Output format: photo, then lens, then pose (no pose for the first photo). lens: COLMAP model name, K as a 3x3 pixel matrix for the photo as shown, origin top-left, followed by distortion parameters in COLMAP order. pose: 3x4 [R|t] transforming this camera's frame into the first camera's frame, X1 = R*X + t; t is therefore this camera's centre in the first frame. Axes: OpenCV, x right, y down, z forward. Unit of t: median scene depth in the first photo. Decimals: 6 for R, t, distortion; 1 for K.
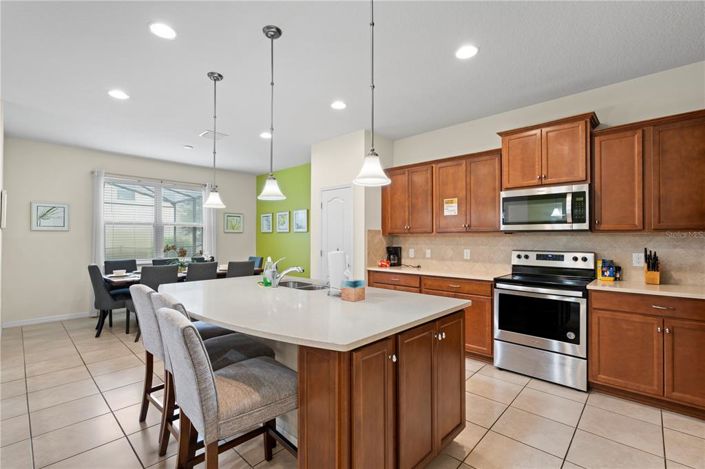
lens RADIAL K [[323.0, 0, 355.8], [0, 323.0, 236.8], [0, 0, 1]] dist [-0.007629, 0.001279]
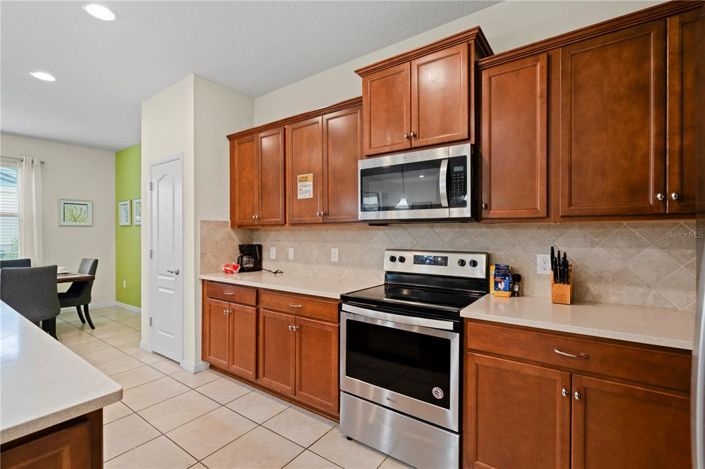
lens RADIAL K [[323.0, 0, 362.9], [0, 323.0, 237.3], [0, 0, 1]] dist [-0.007629, 0.001279]
pose [[0.989390, -0.003595, 0.145237, 0.369654], [0.001137, 0.999855, 0.017004, 0.004130], [-0.145277, -0.016658, 0.989251, 0.356866]]
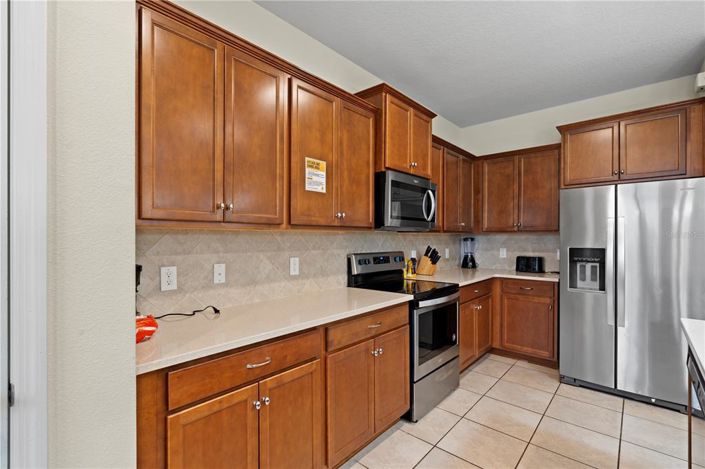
lens RADIAL K [[323.0, 0, 345.3], [0, 323.0, 239.3], [0, 0, 1]] dist [-0.007629, 0.001279]
pose [[-0.014805, -0.003652, 0.999884, -0.253566], [-0.006862, 0.999970, 0.003551, 0.006429], [-0.999867, -0.006808, -0.014830, 1.125253]]
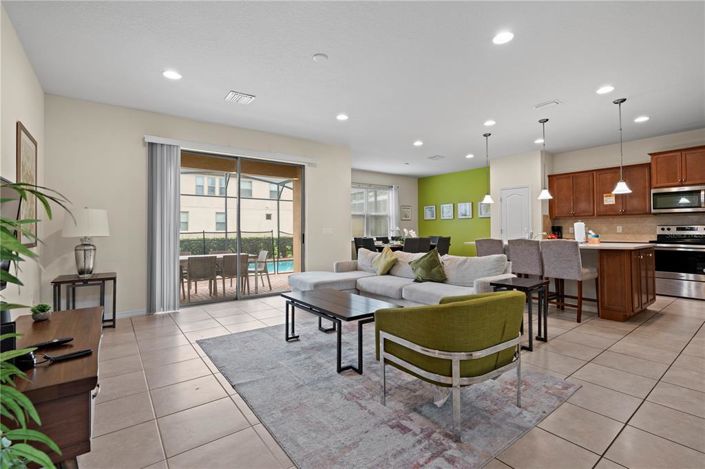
lens RADIAL K [[323.0, 0, 351.3], [0, 323.0, 225.3], [0, 0, 1]] dist [-0.007629, 0.001279]
pose [[0.984109, -0.010109, -0.177277, -0.789297], [0.008688, 0.999924, -0.008792, 0.045939], [0.177352, 0.007112, 0.984122, -0.909795]]
